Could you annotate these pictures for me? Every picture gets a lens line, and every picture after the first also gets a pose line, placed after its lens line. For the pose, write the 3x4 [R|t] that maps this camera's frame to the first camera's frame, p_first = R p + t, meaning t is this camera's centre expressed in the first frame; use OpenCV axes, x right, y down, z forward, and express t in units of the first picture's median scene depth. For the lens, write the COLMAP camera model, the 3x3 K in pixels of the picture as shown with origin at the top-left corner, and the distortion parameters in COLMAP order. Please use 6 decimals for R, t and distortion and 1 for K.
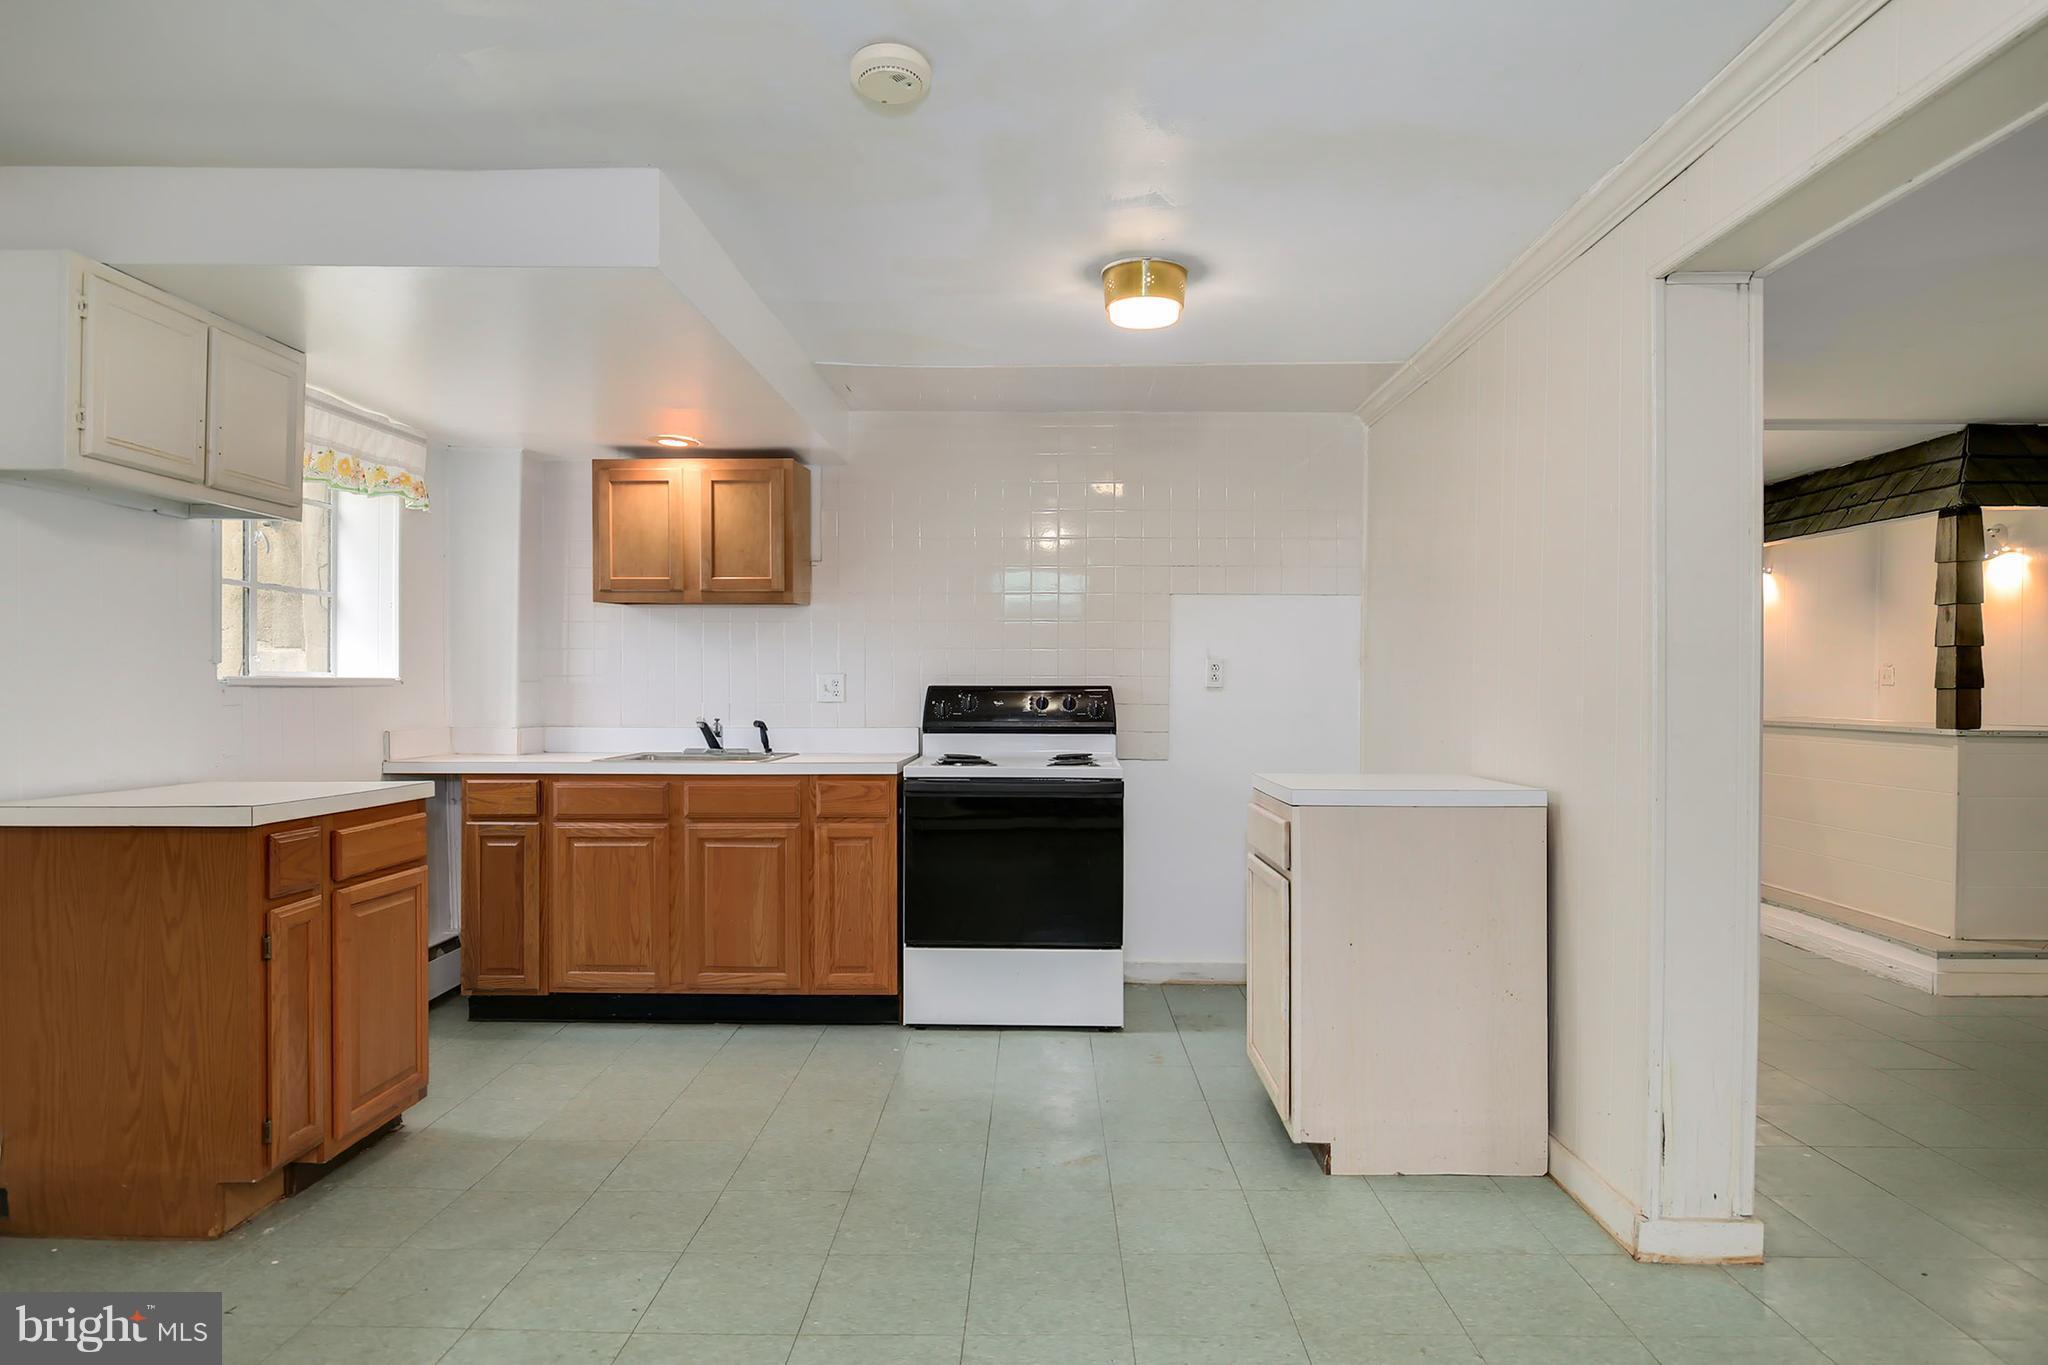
lens RADIAL K [[1047.1, 0, 1032.9], [0, 1047.1, 692.8], [0, 0, 1]] dist [-0.022583, 0.001162]
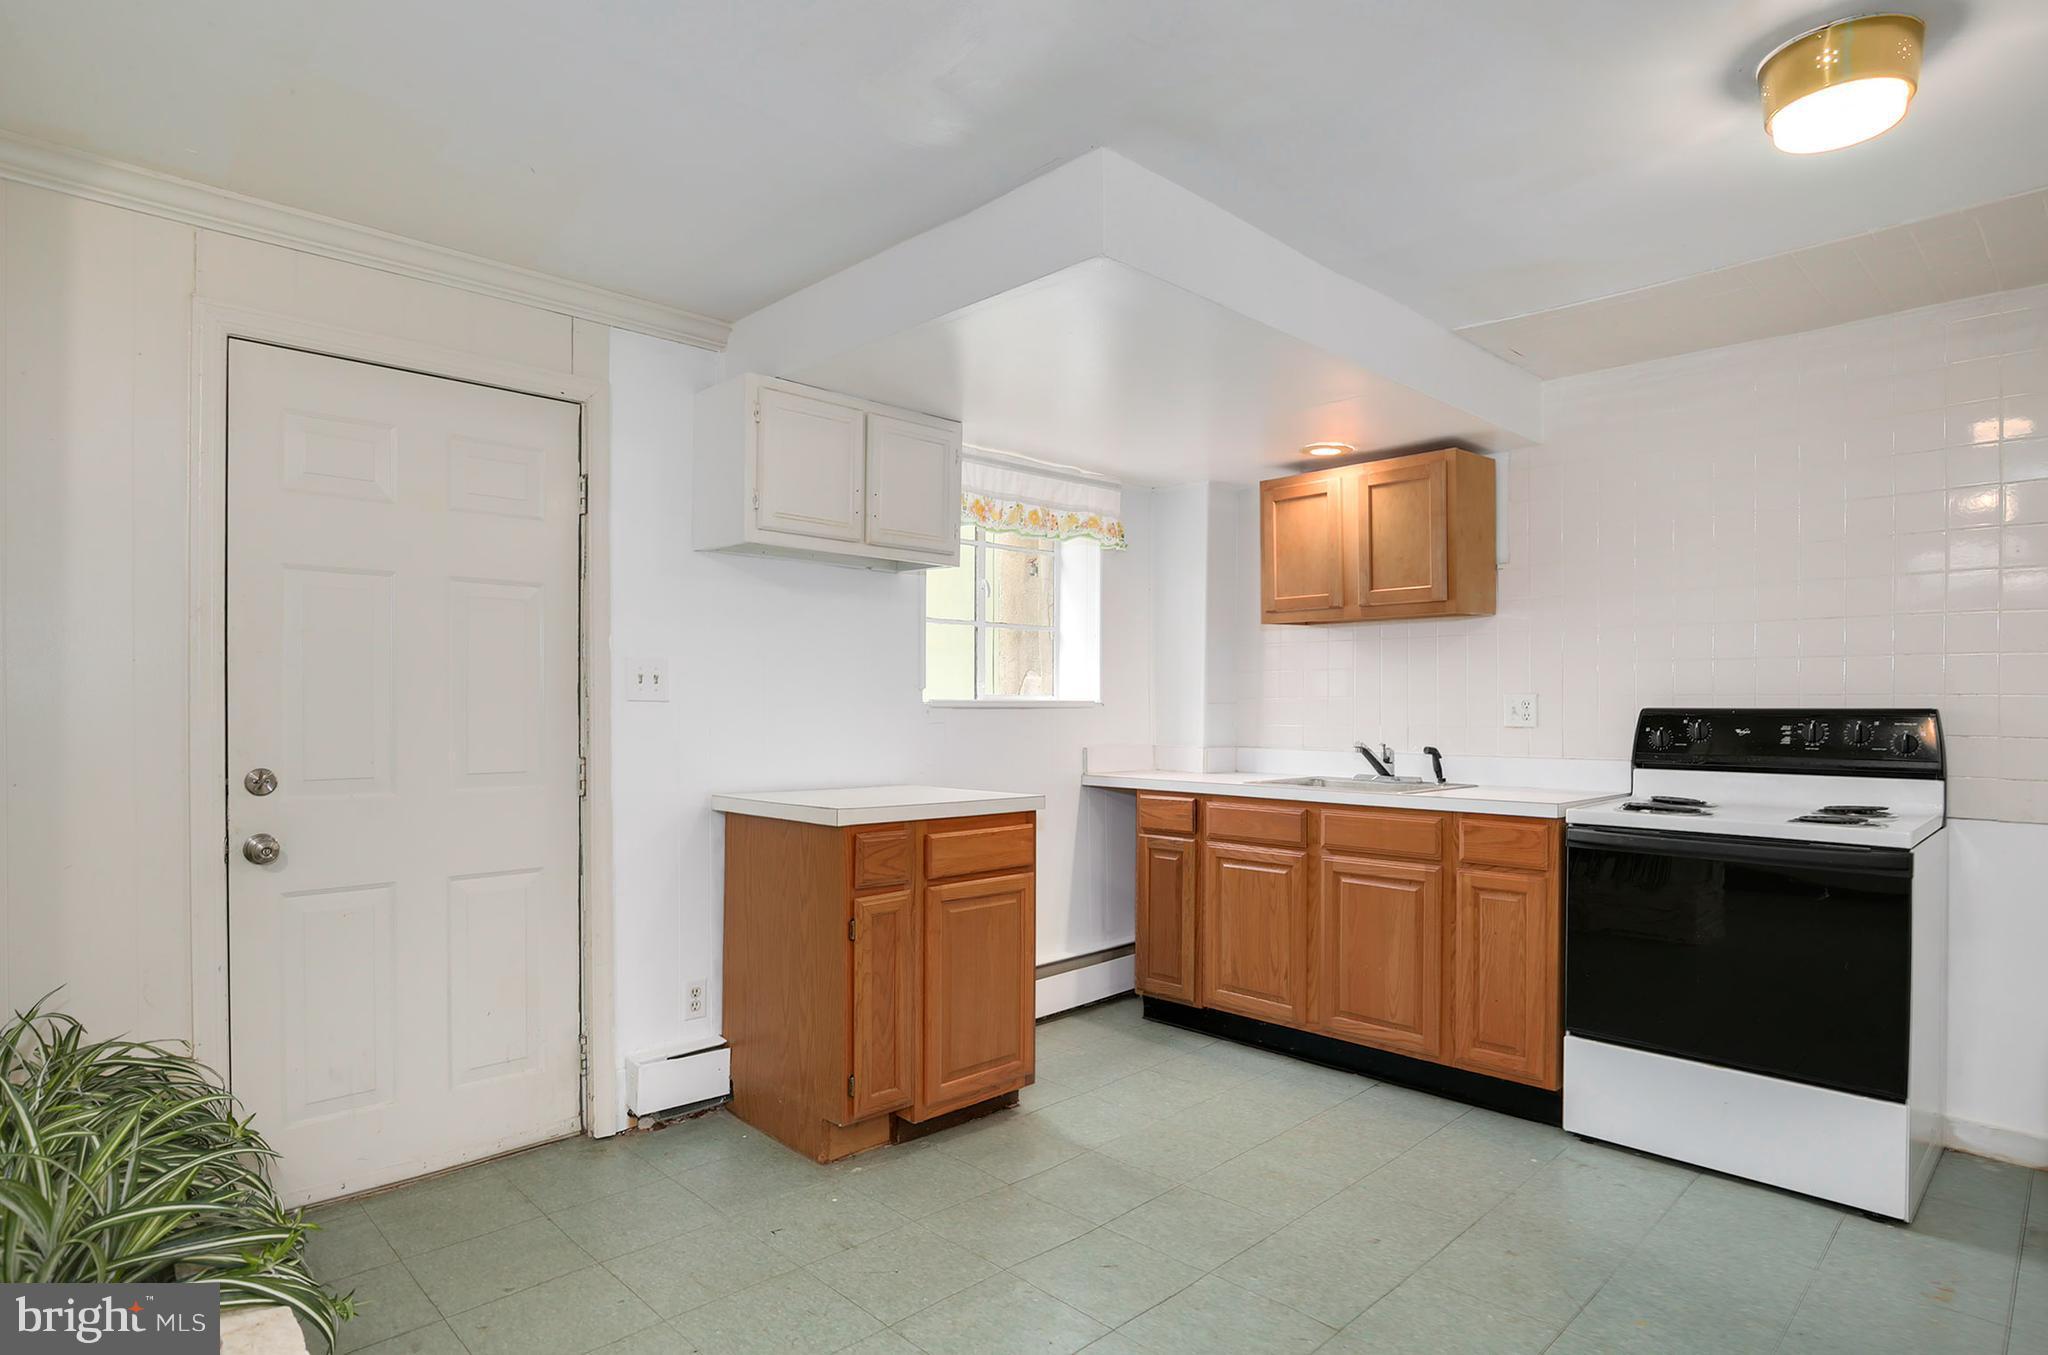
lens RADIAL K [[1038.6, 0, 1027.0], [0, 1038.6, 717.7], [0, 0, 1]] dist [-0.021266, 0.000035]
pose [[0.734528, 0.007300, -0.678539, 0.103869], [-0.005276, 0.999973, 0.005047, -0.001122], [0.678558, -0.000127, 0.734547, 0.135552]]
